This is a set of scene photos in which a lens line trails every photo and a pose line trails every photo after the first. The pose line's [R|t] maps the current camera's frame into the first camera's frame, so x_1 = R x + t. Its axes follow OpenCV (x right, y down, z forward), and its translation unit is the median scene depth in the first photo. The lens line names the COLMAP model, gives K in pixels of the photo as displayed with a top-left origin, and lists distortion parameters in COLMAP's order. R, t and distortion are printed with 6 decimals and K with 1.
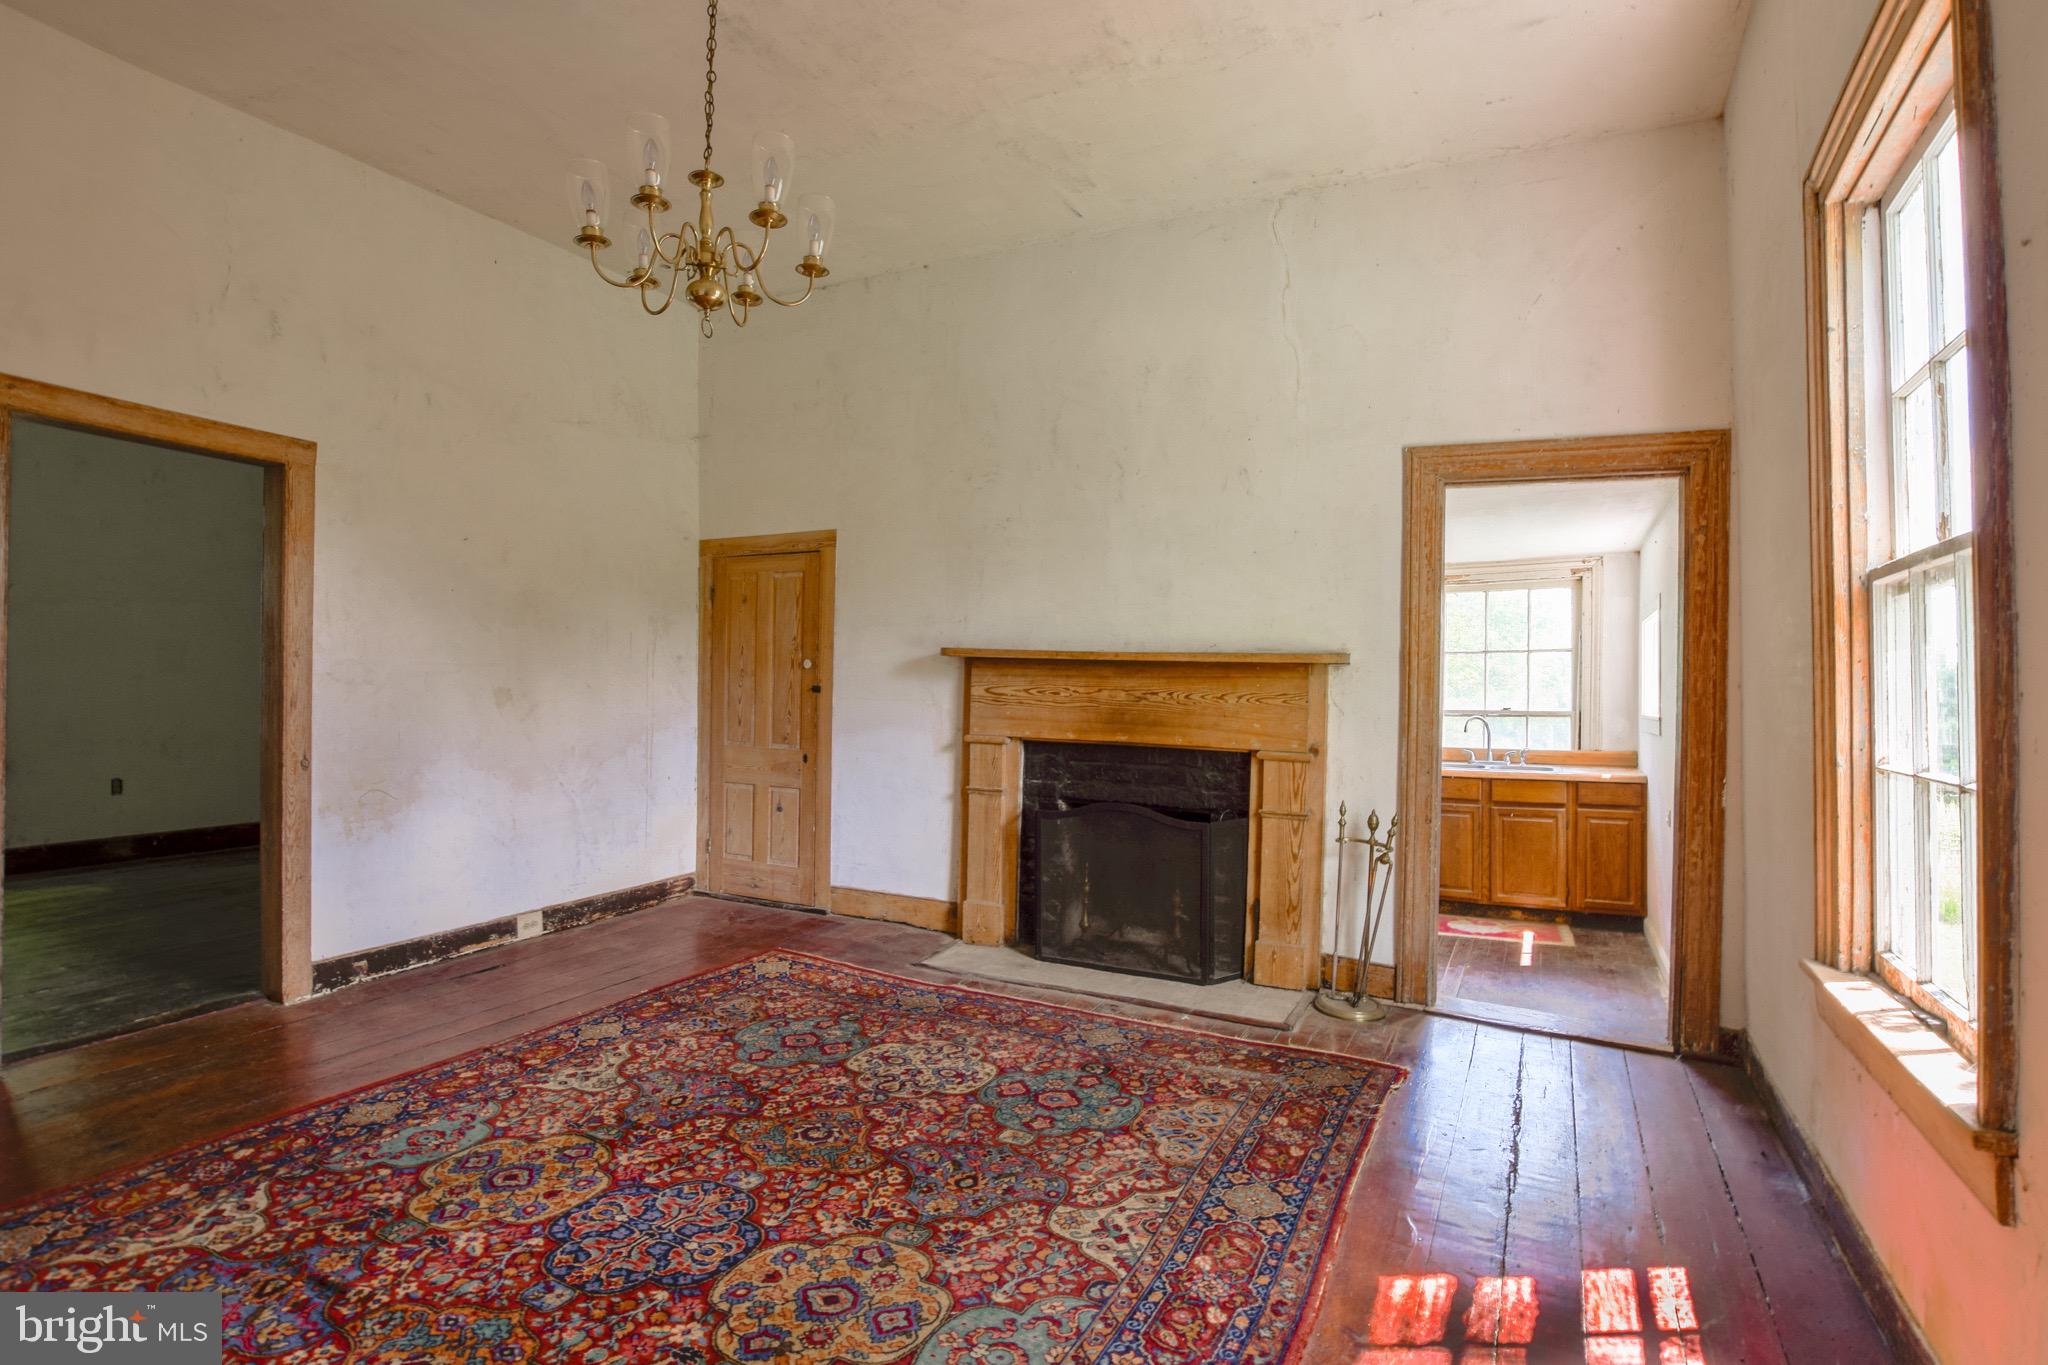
lens RADIAL K [[927.9, 0, 1024.0], [0, 927.9, 682.5], [0, 0, 1]] dist [-0.002421, -0.000390]
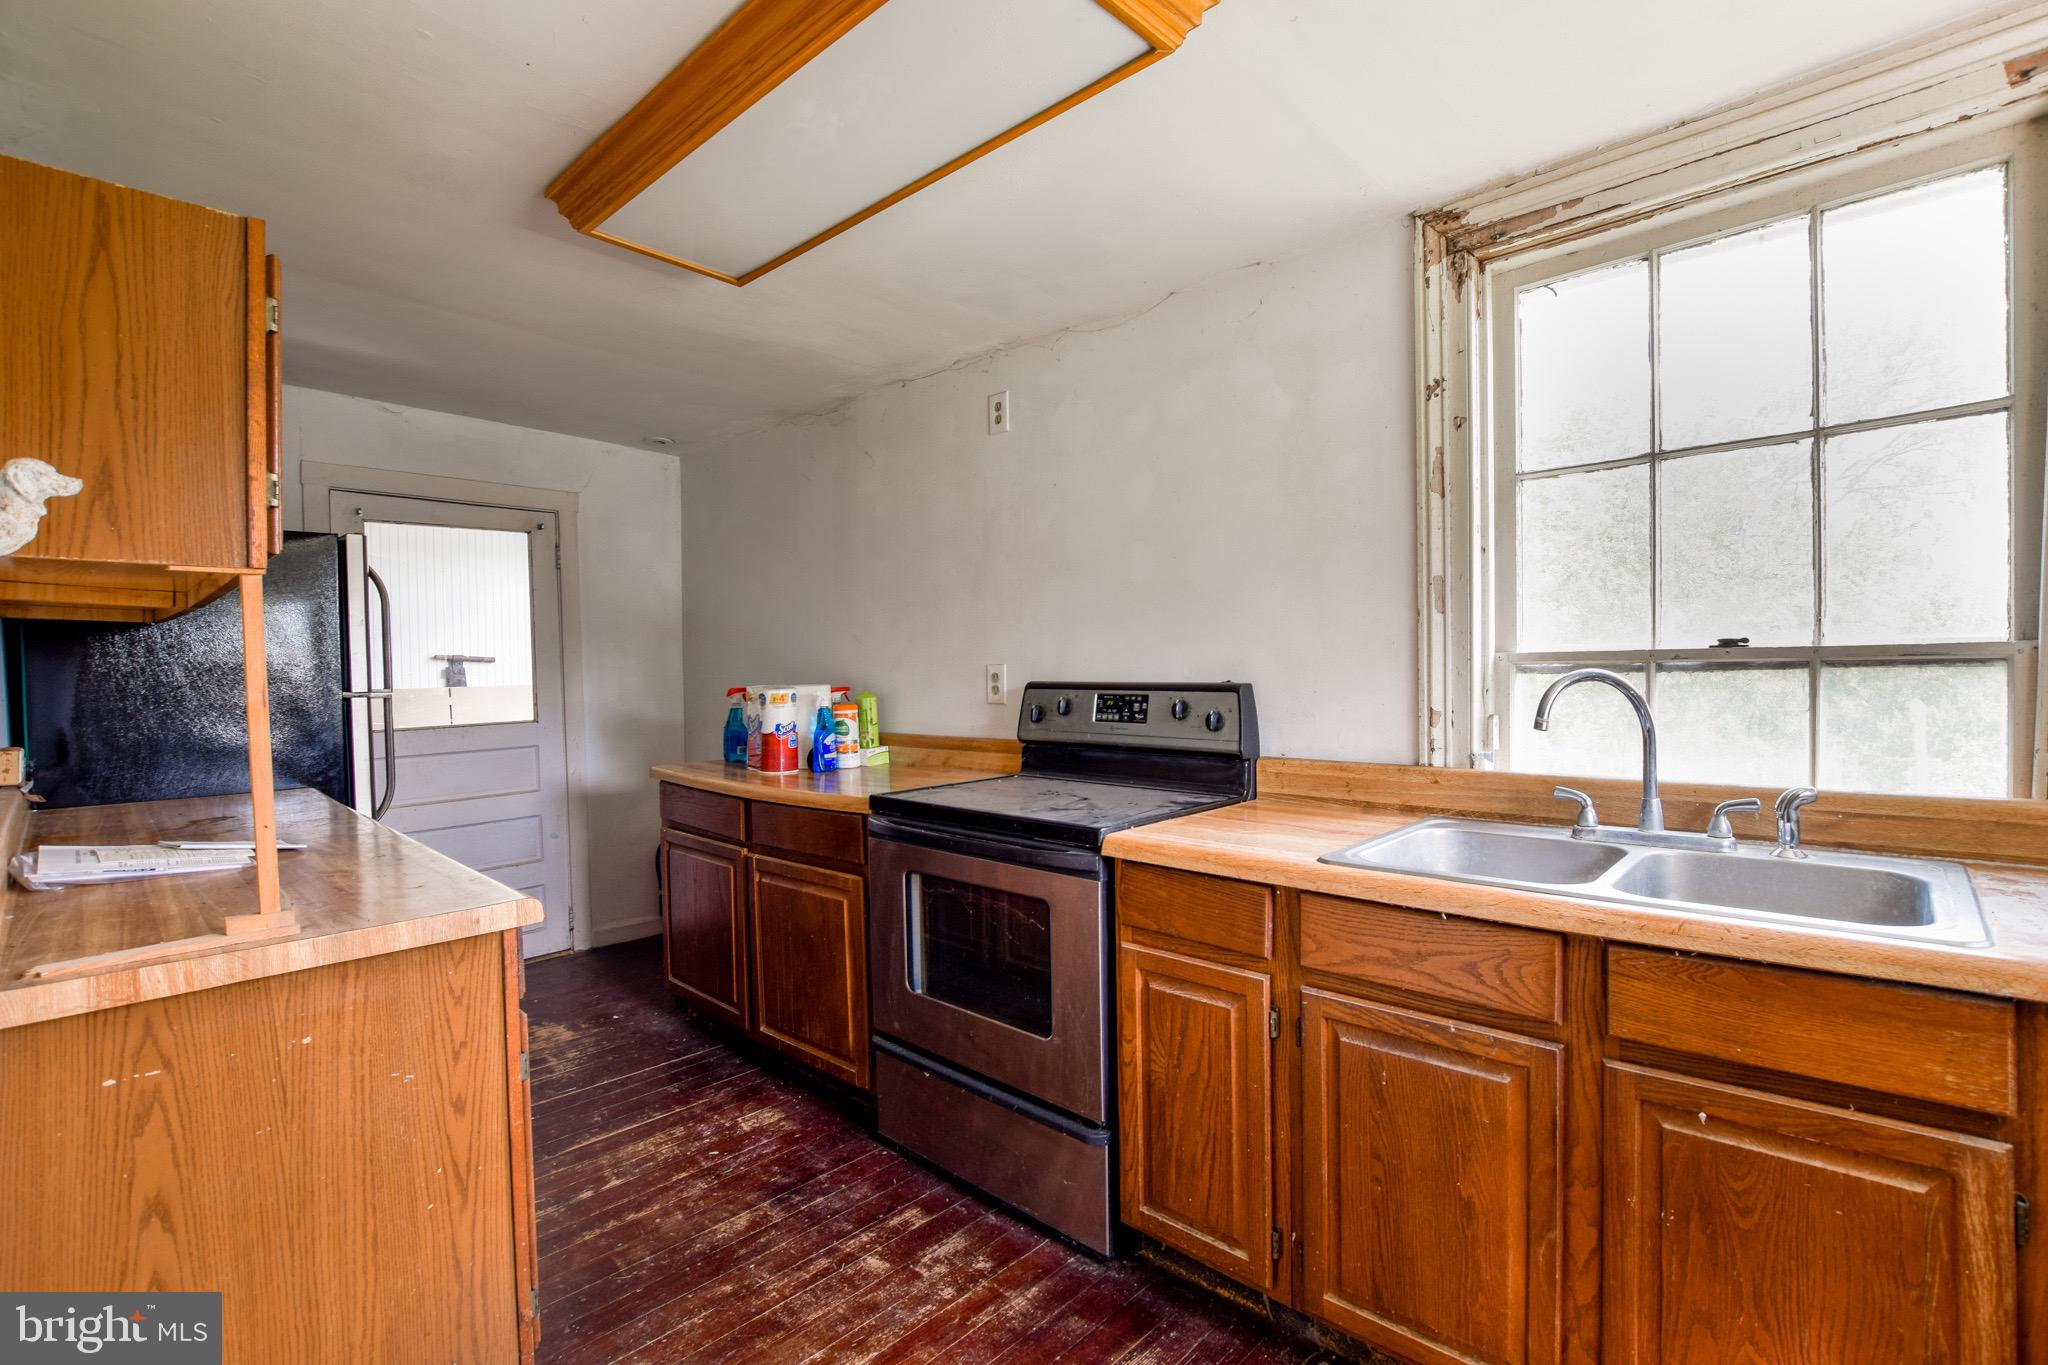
lens RADIAL K [[927.9, 0, 1024.0], [0, 927.9, 682.5], [0, 0, 1]] dist [-0.002421, -0.000390]
pose [[0.971568, -0.020956, -0.235831, 0.413721], [0.030071, 0.998931, 0.035120, 0.027061], [0.234843, -0.041213, 0.971159, 0.735005]]
